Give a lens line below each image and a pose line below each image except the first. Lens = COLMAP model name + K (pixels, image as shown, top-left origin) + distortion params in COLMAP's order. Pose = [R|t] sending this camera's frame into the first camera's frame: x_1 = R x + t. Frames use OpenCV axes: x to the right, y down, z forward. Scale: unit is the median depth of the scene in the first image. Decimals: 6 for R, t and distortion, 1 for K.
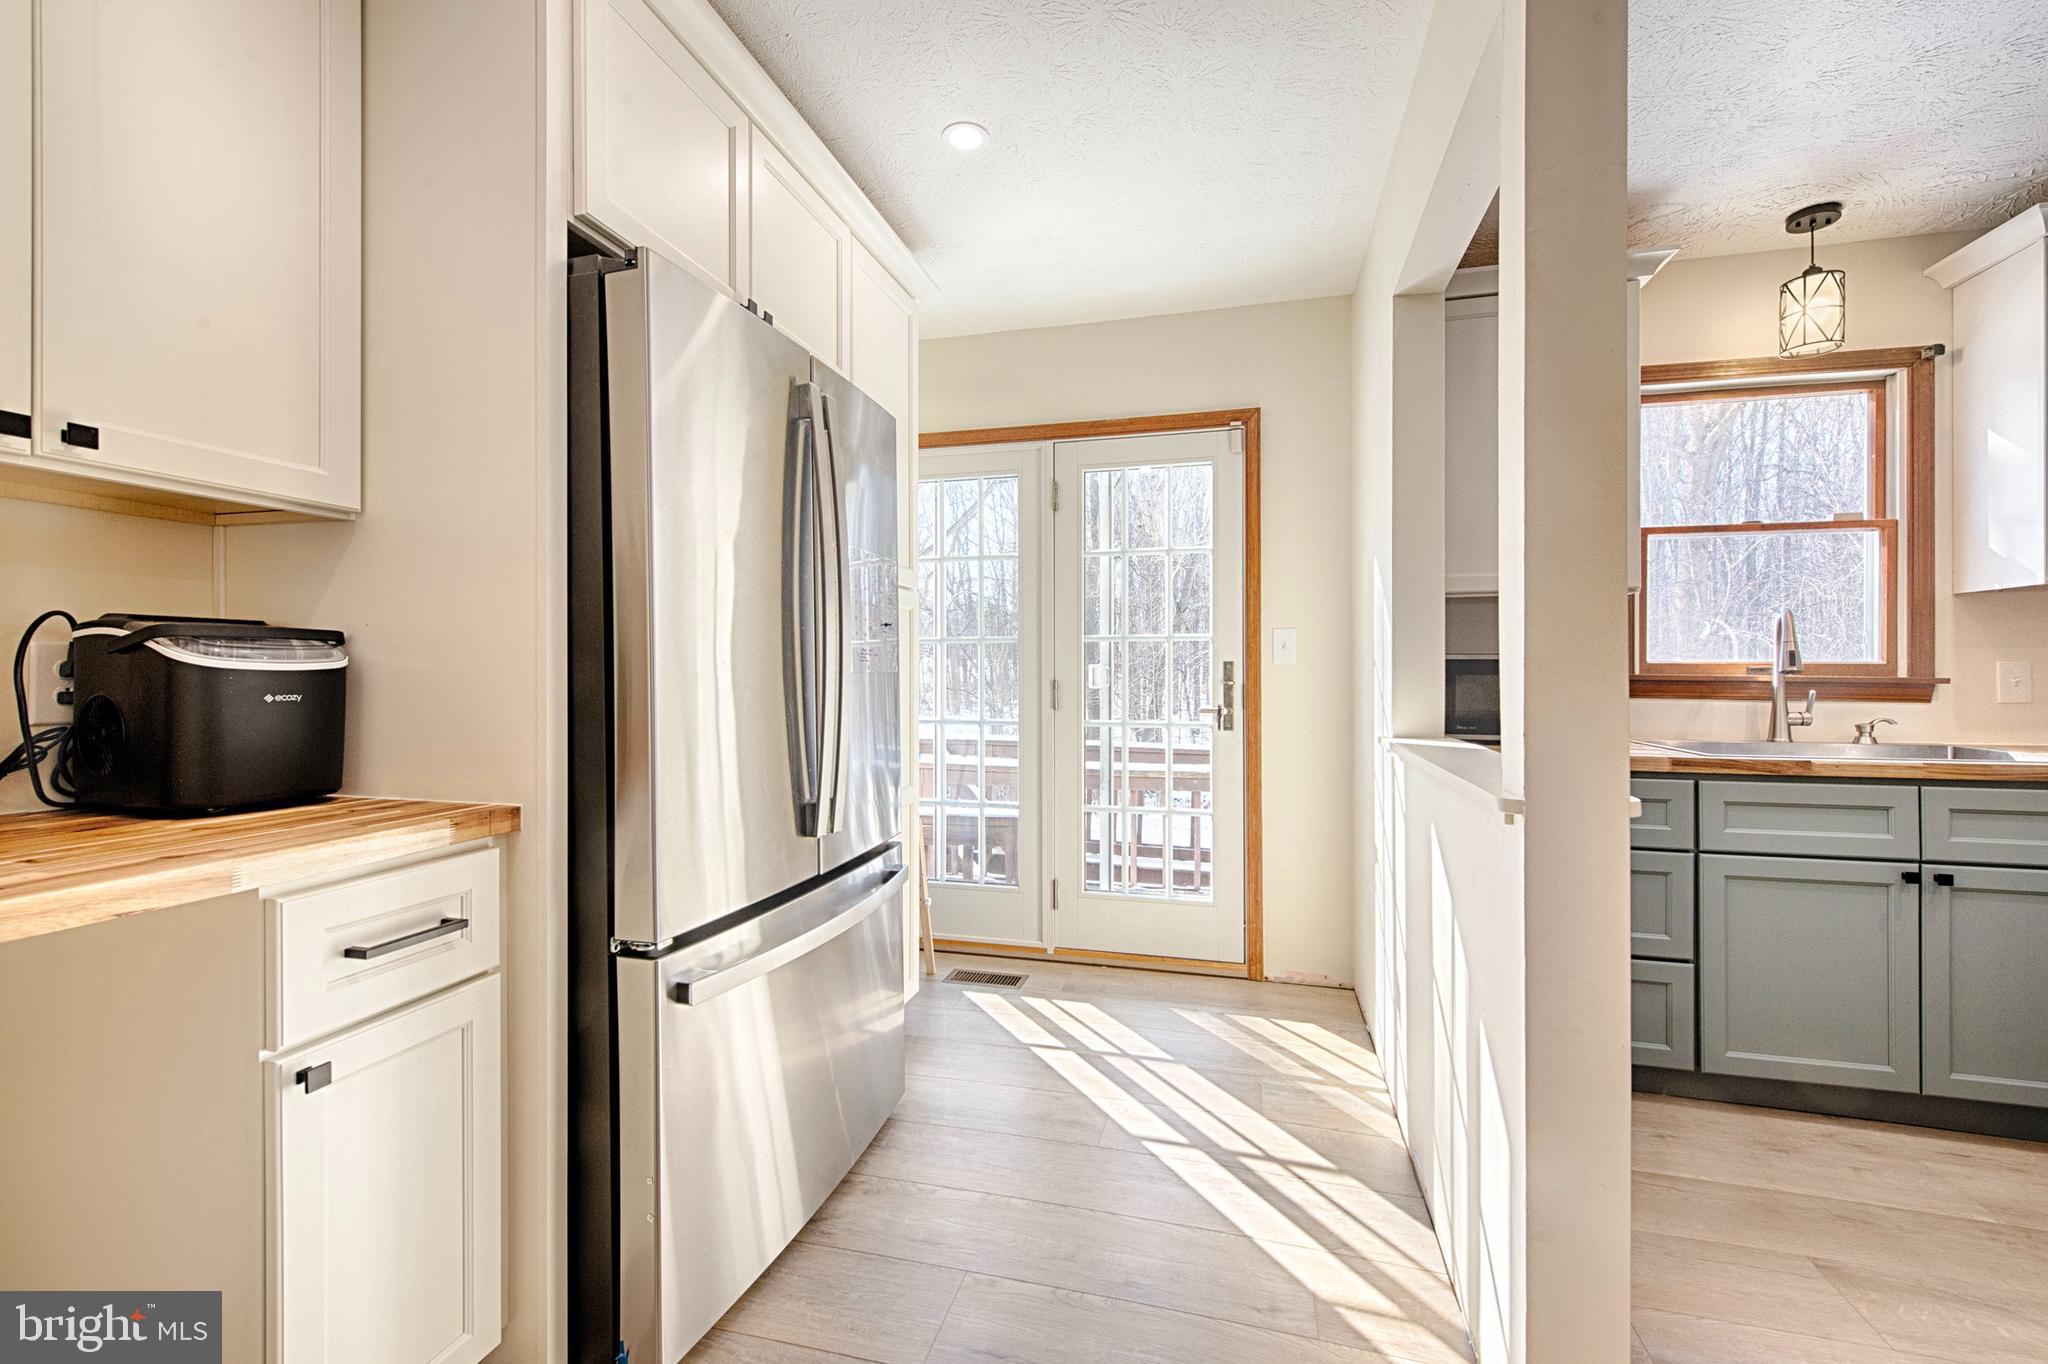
lens RADIAL K [[838.8, 0, 1025.2], [0, 838.8, 672.0], [0, 0, 1]] dist [0.002973, -0.000268]
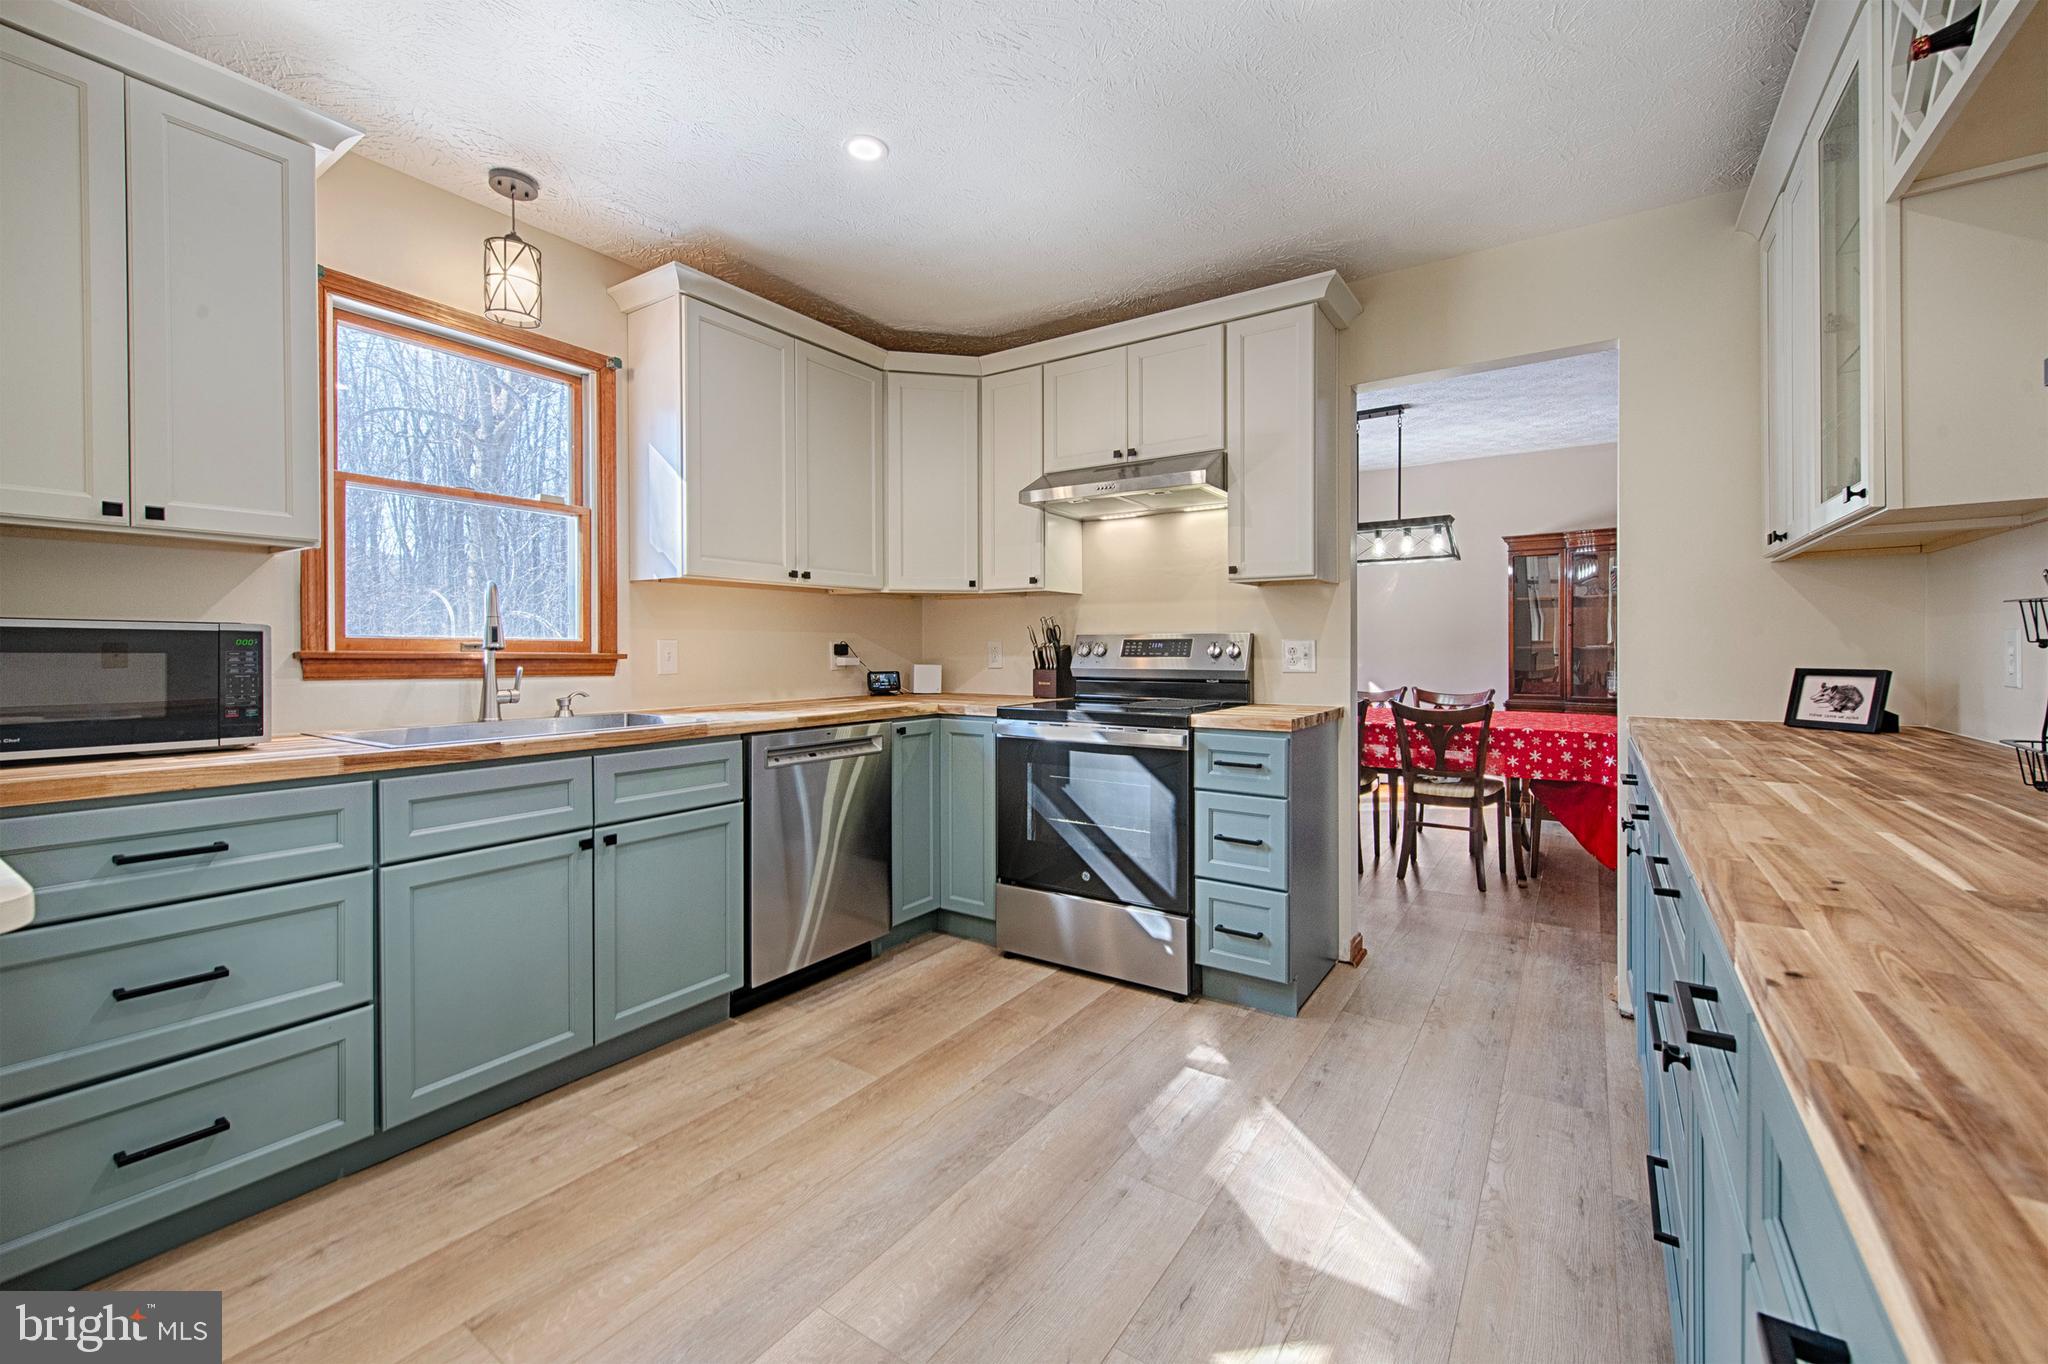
lens RADIAL K [[838.8, 0, 1034.0], [0, 838.8, 653.5], [0, 0, 1]] dist [0.002973, -0.000268]
pose [[0.321829, -0.004931, 0.946785, 0.203033], [0.000734, 0.999987, 0.004959, 0.001186], [-0.946797, -0.000901, 0.321829, 0.112039]]
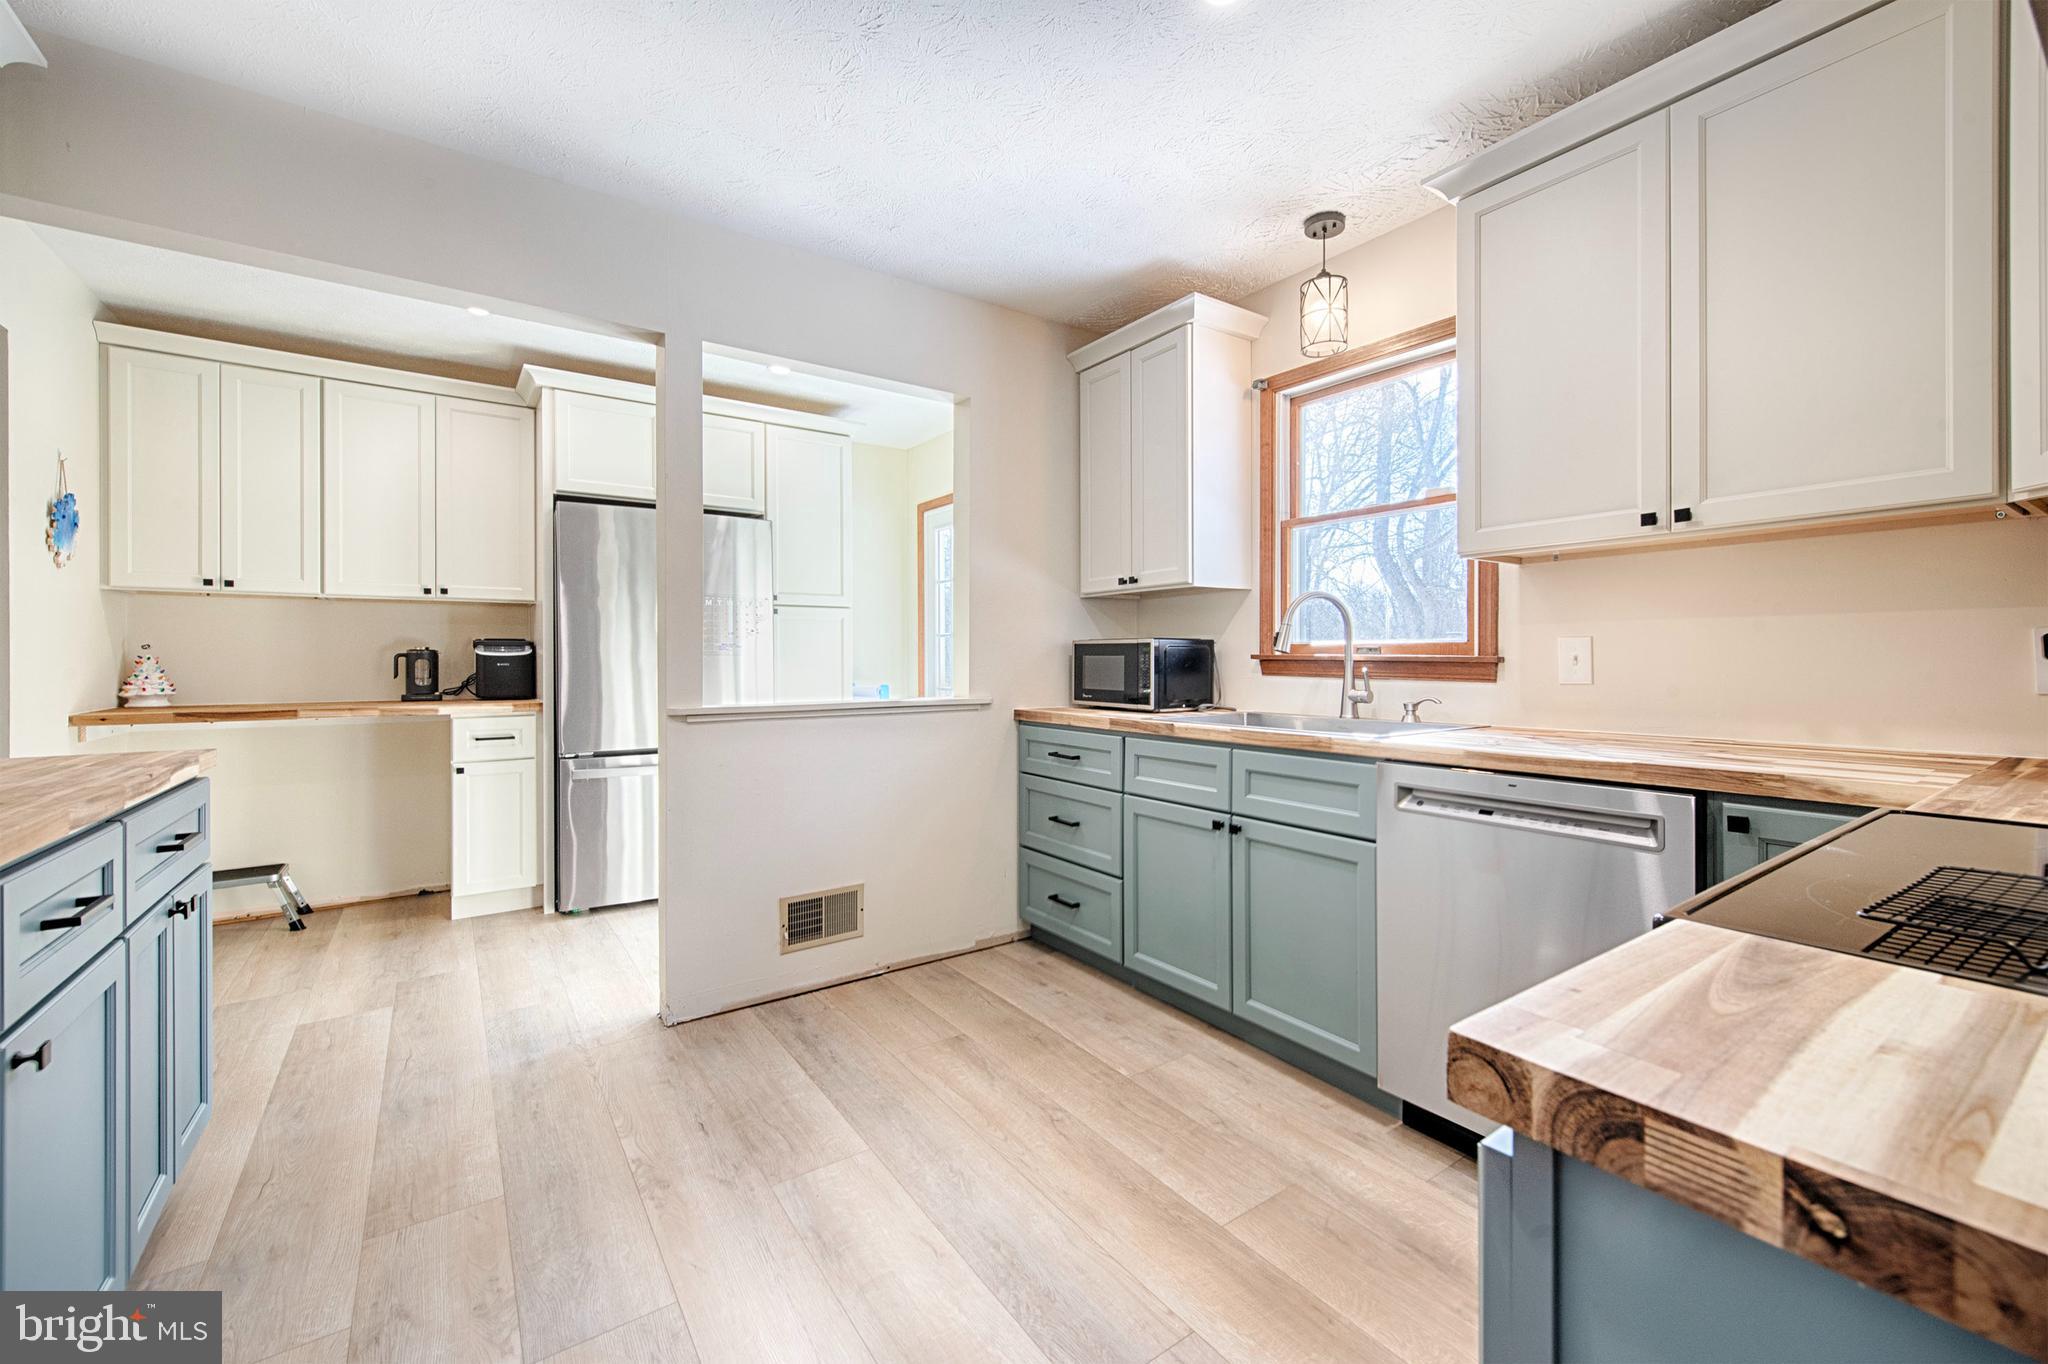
lens RADIAL K [[838.8, 0, 1030.8], [0, 838.8, 660.0], [0, 0, 1]] dist [0.002973, -0.000268]
pose [[0.762188, 0.000180, -0.647356, 1.350776], [0.003098, 0.999987, 0.003925, 0.005968], [0.647349, -0.004997, 0.762178, -0.054648]]
